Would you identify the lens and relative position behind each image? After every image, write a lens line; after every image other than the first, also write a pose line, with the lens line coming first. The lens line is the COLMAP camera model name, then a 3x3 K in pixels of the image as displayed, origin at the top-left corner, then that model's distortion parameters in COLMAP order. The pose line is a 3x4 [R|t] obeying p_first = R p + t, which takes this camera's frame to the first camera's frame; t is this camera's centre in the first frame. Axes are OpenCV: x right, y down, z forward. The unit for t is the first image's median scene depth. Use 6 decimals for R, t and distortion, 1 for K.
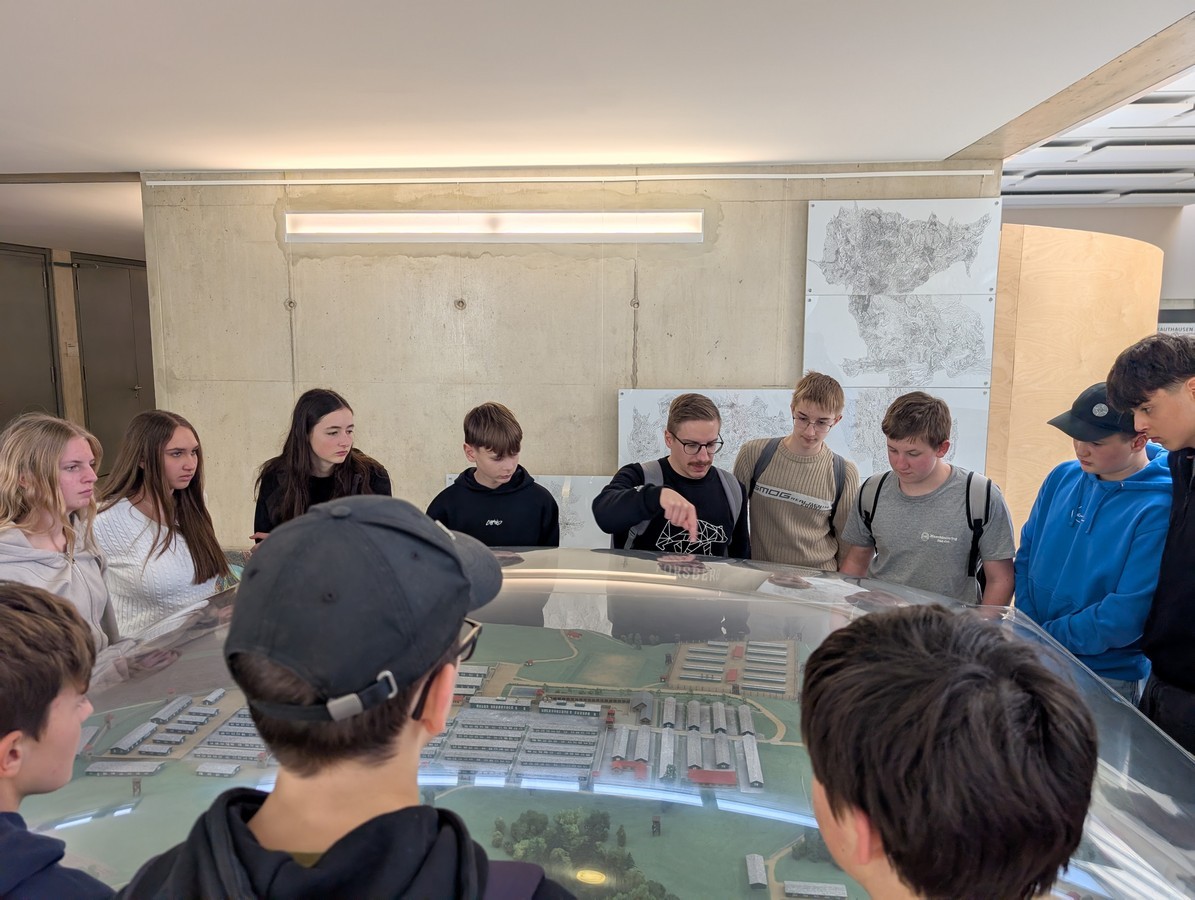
lens RADIAL K [[852.5, 0, 592.8], [0, 852.5, 448.4], [0, 0, 1]] dist [-0.002184, 0.007121]
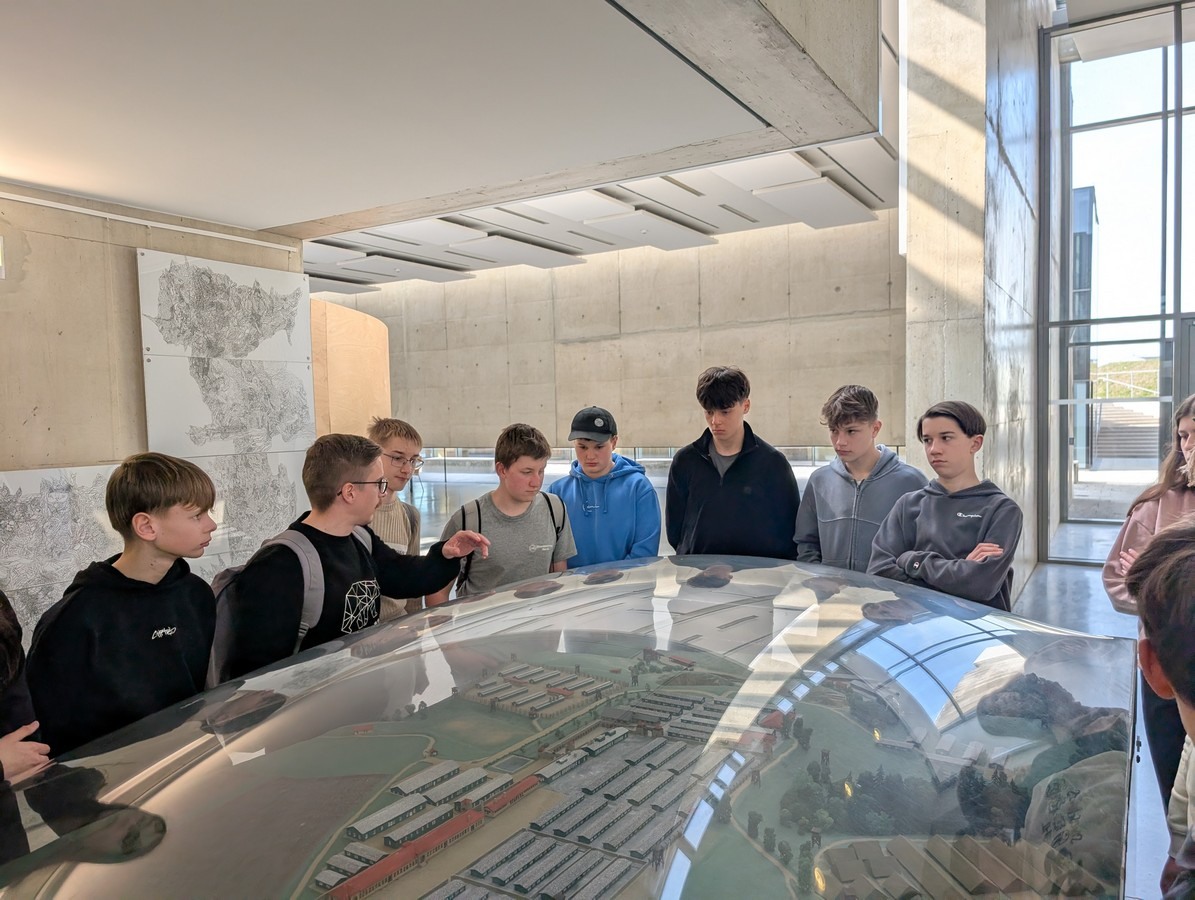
lens RADIAL K [[852.5, 0, 596.0], [0, 852.5, 454.5], [0, 0, 1]] dist [-0.002184, 0.007121]
pose [[0.446224, -0.051588, 0.893433, -0.327503], [0.151975, 0.988205, -0.018843, 0.007381], [-0.881923, 0.144188, 0.448801, 0.219812]]
